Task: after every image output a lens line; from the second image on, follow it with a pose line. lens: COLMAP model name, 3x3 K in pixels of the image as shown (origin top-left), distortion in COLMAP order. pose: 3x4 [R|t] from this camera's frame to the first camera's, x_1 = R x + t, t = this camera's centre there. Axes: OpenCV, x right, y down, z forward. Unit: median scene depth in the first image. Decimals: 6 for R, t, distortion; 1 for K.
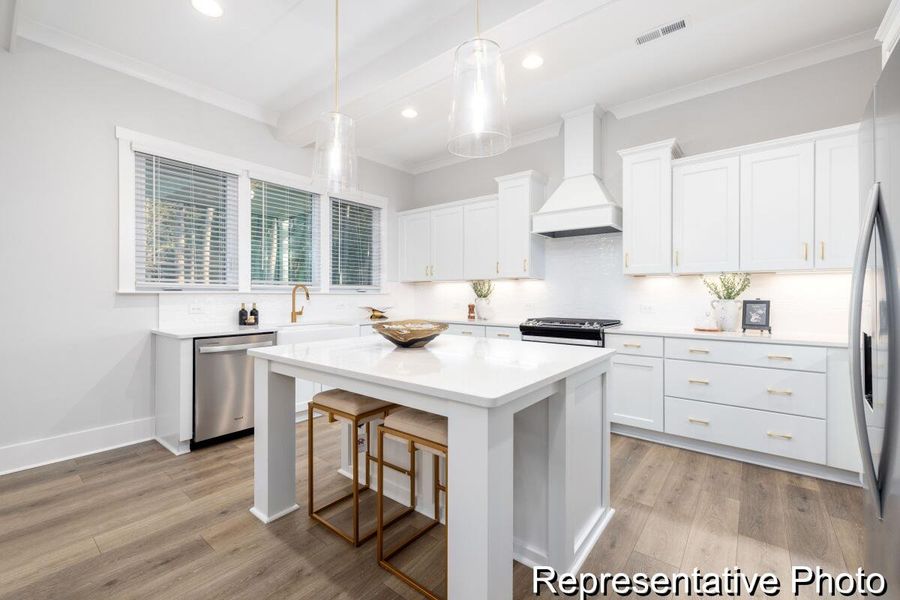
lens RADIAL K [[377.4, 0, 454.6], [0, 377.4, 296.2], [0, 0, 1]] dist [-0.002488, 0.000439]
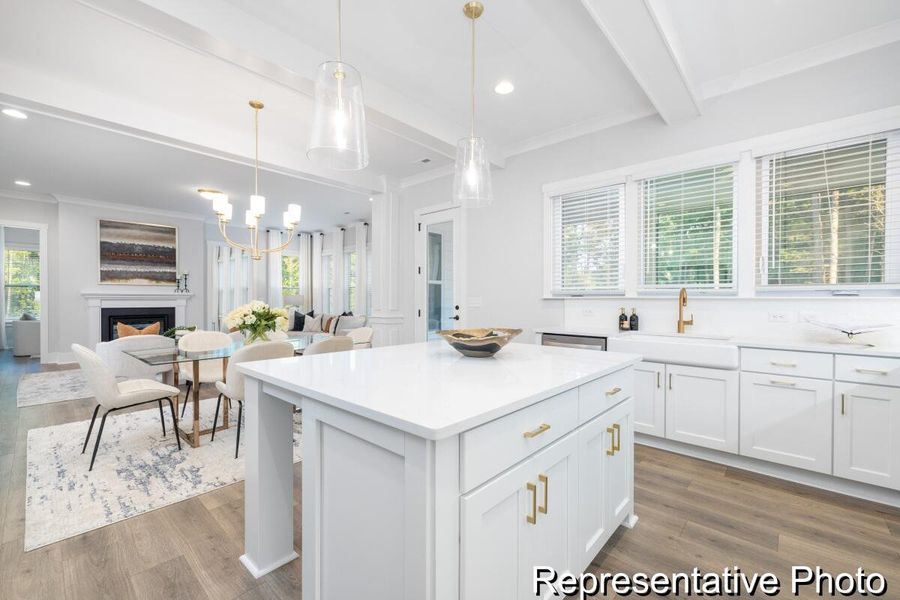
lens RADIAL K [[377.4, 0, 452.6], [0, 377.4, 299.9], [0, 0, 1]] dist [-0.002488, 0.000439]
pose [[-0.067163, 0.000387, -0.997742, 0.484970], [-0.006077, 0.999981, 0.000797, -0.001867], [0.997723, 0.006117, -0.067160, 0.609734]]
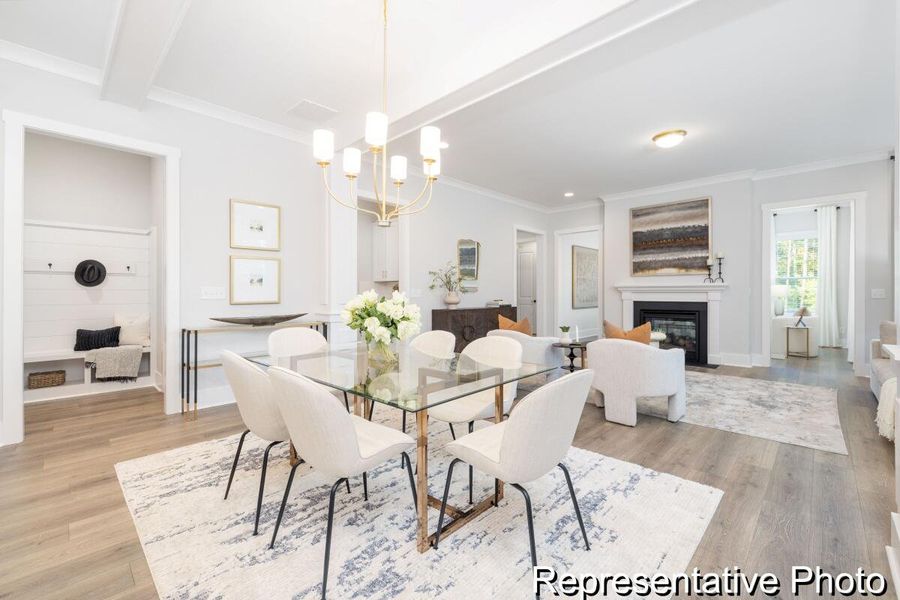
lens RADIAL K [[377.4, 0, 450.8], [0, 377.4, 295.8], [0, 0, 1]] dist [-0.002488, 0.000439]
pose [[-0.994335, -0.002025, 0.106269, -0.678370], [-0.000777, 0.999930, 0.011789, 0.006567], [-0.106286, 0.011639, -0.994267, 0.651194]]
